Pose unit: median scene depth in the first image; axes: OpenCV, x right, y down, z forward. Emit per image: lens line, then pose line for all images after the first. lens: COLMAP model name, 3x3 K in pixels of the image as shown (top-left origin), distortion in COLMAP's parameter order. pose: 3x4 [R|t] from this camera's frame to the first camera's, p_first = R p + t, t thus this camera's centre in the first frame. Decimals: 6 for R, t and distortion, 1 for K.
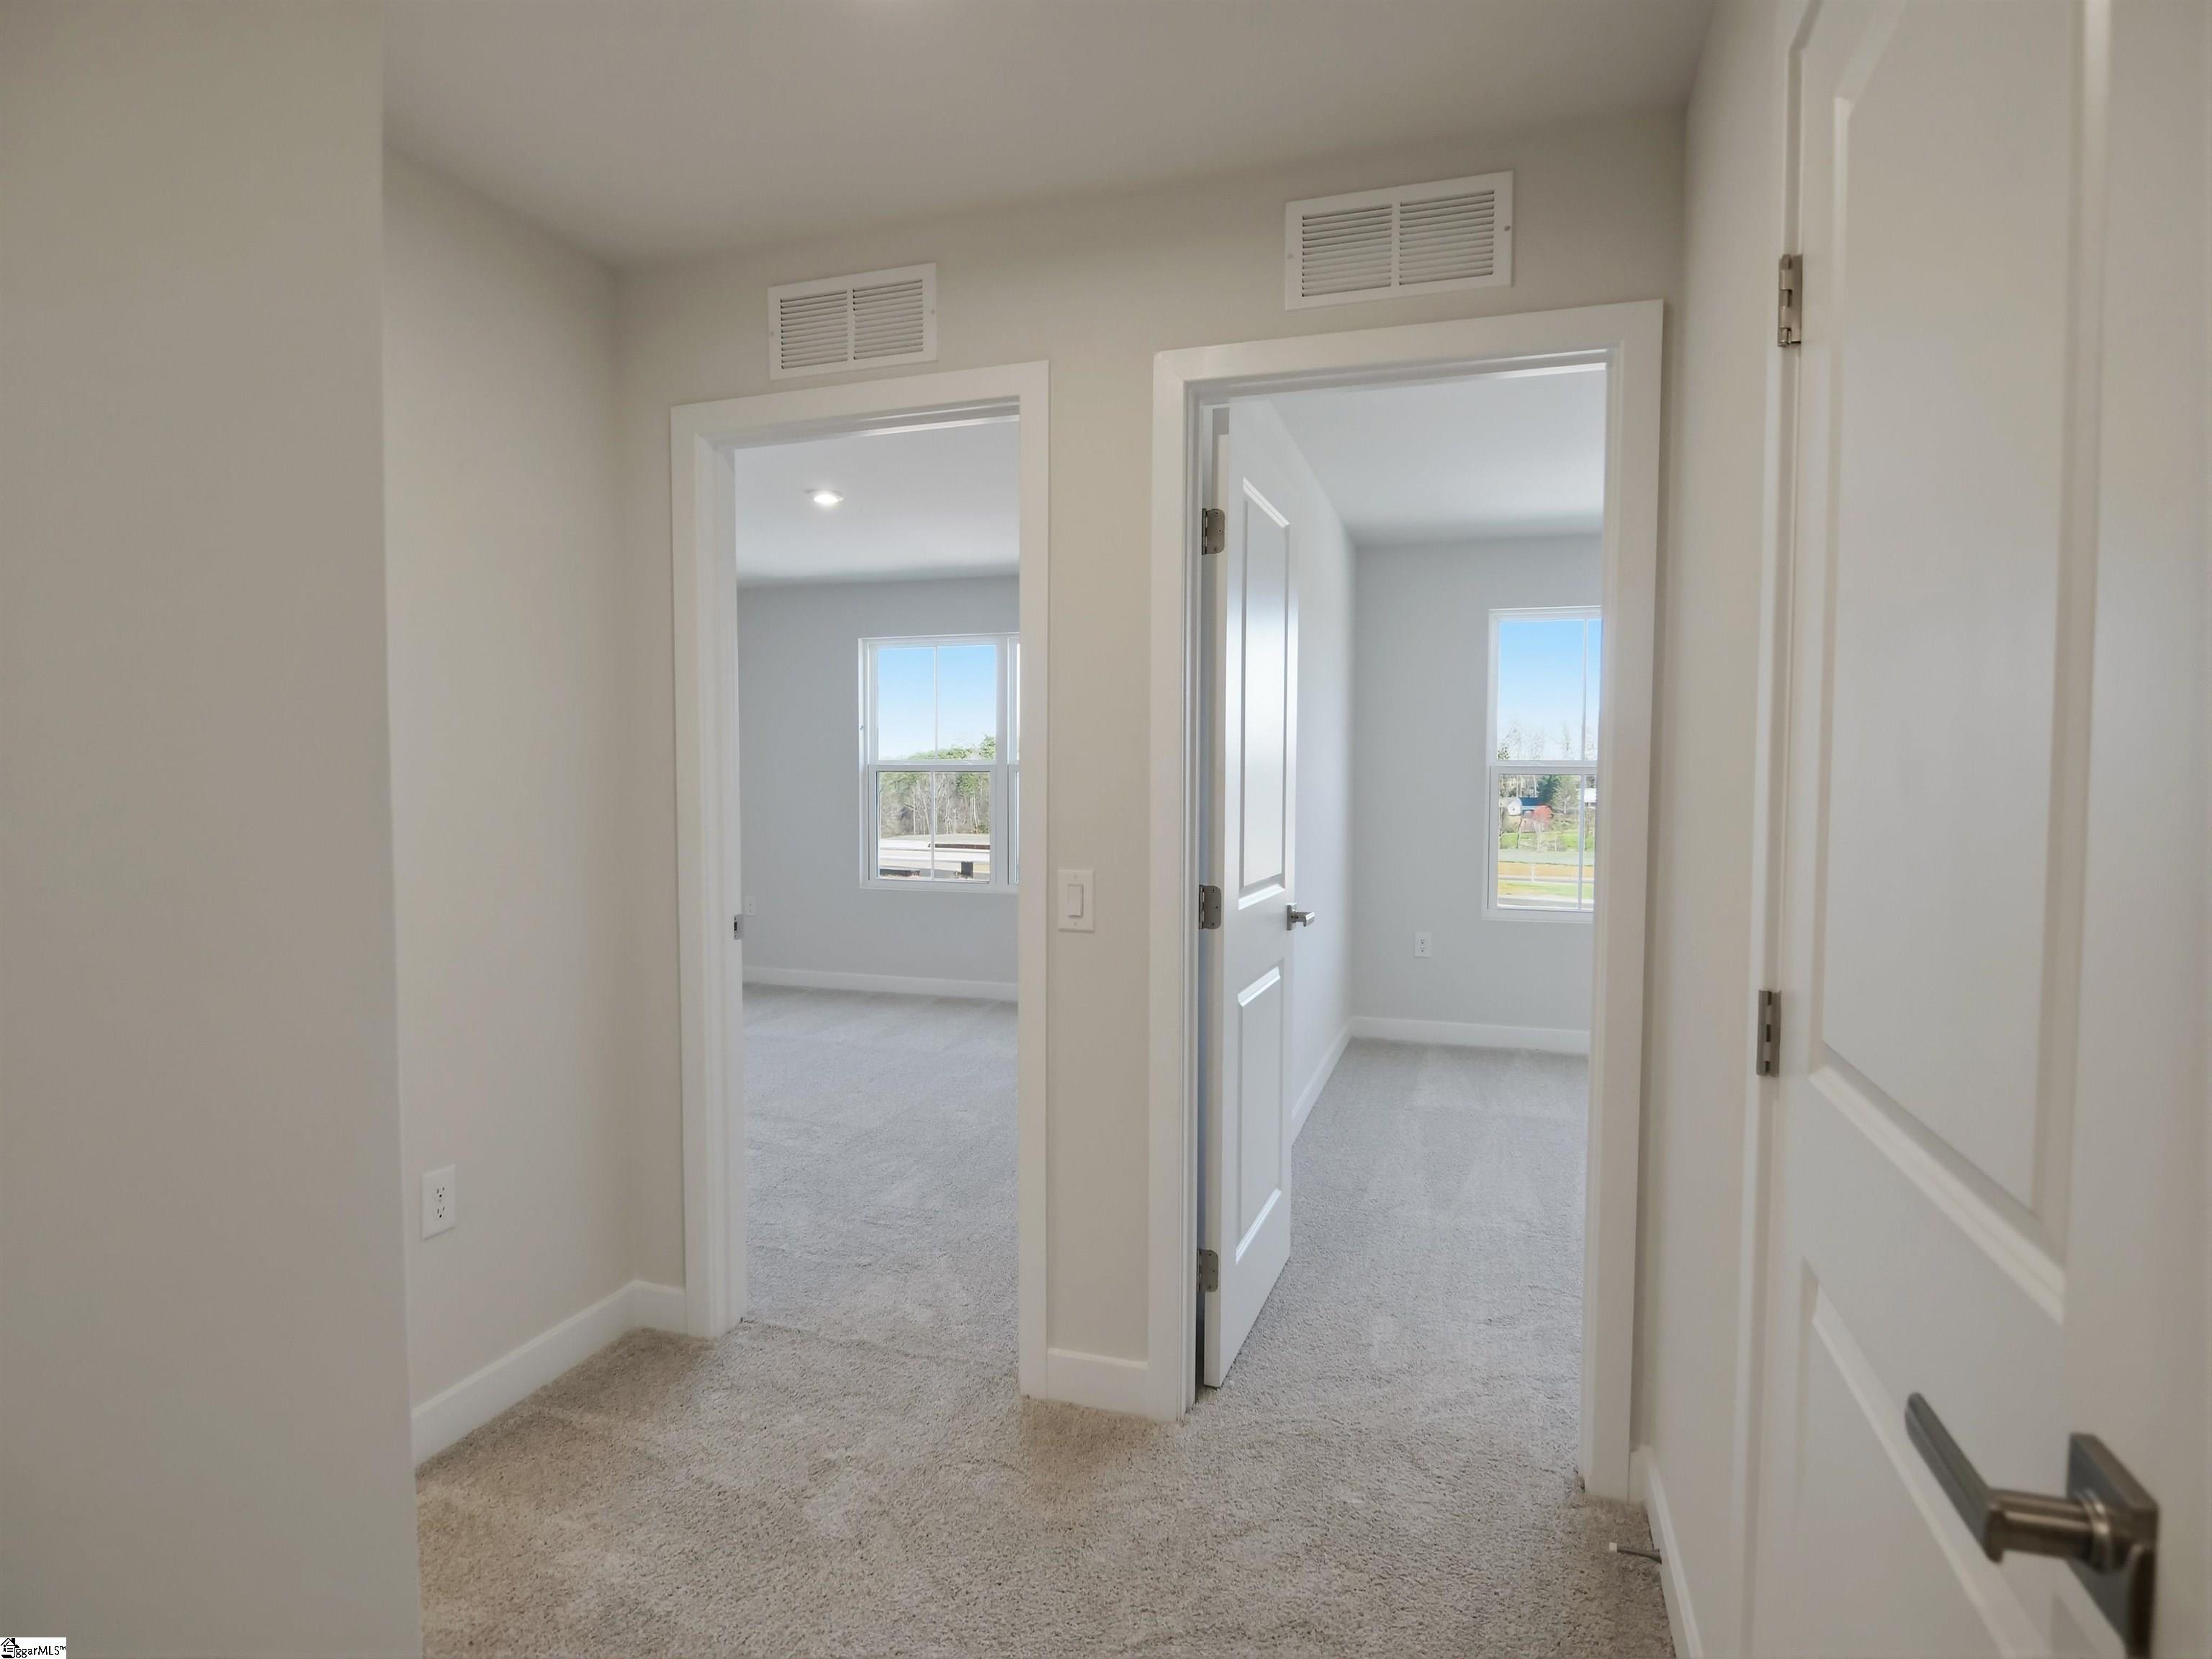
lens RADIAL K [[1195.9, 0, 1106.0], [0, 1195.9, 829.5], [0, 0, 1]] dist [-0.001330, -0.000088]
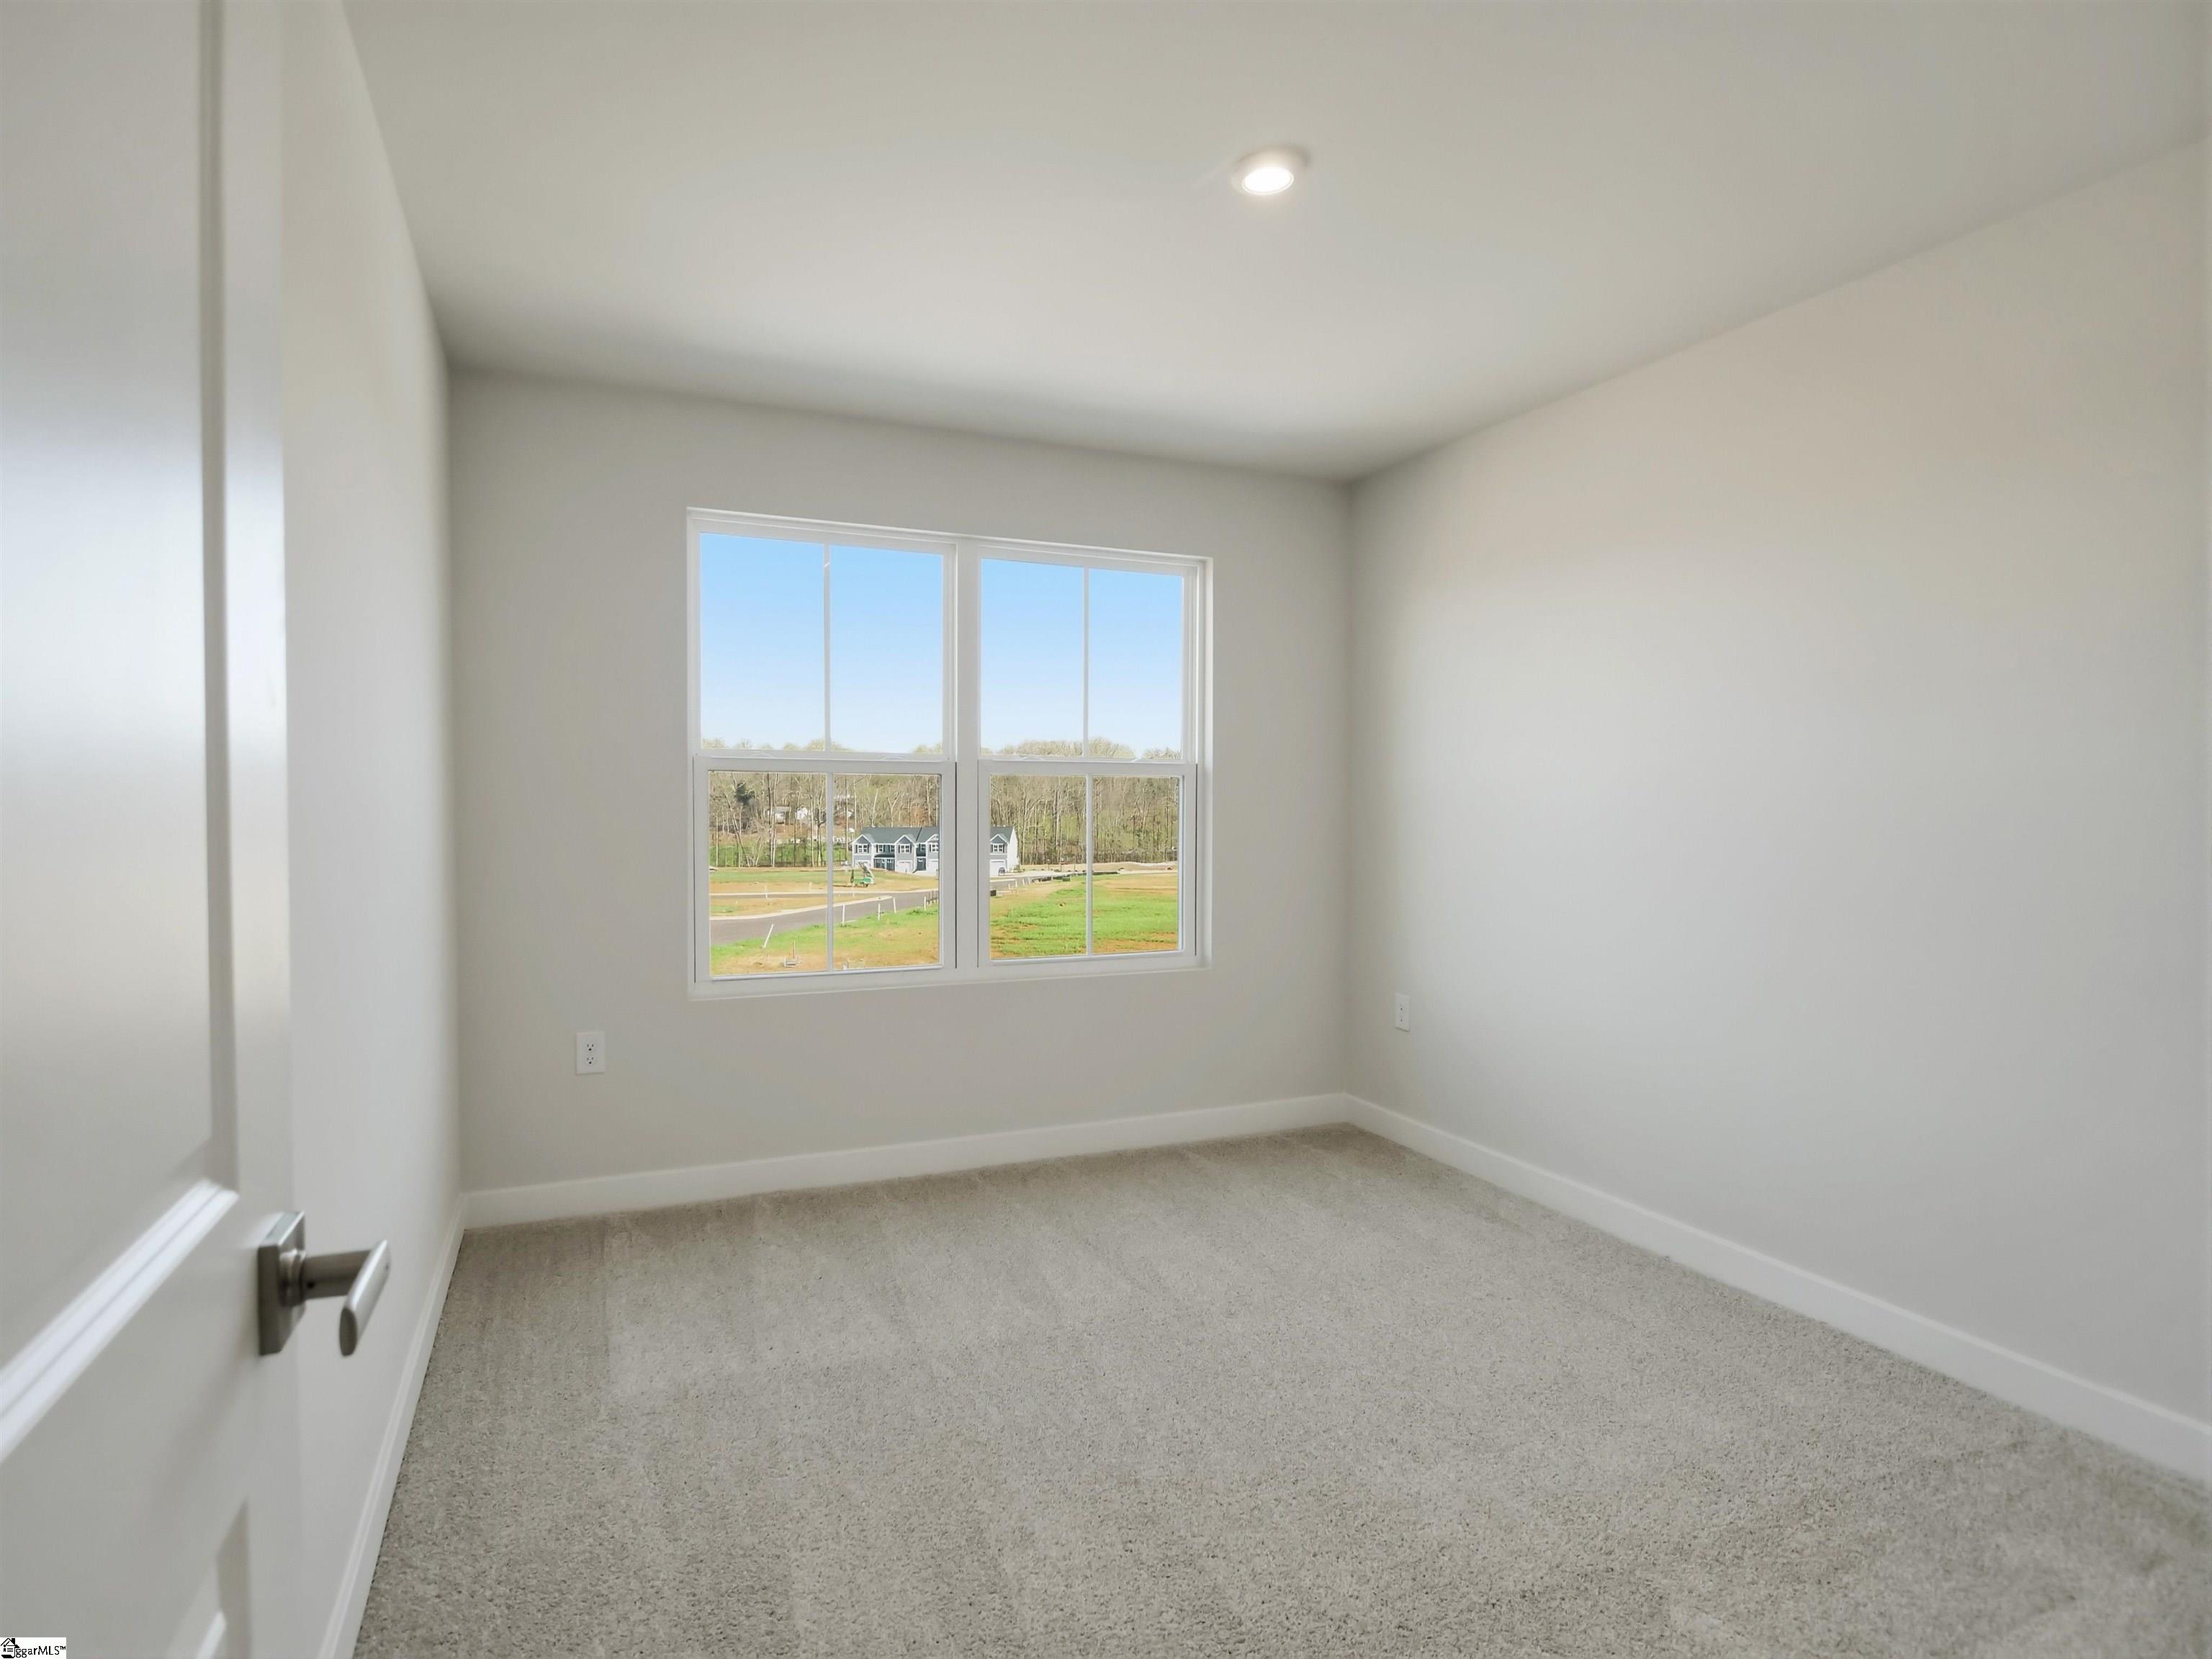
lens RADIAL K [[1195.9, 0, 1106.0], [0, 1195.9, 829.5], [0, 0, 1]] dist [-0.001330, -0.000088]
pose [[0.751832, -0.024647, 0.658894, 0.067947], [0.035793, 0.999353, -0.003459, -0.005996], [-0.658382, 0.026184, 0.752228, 0.389112]]
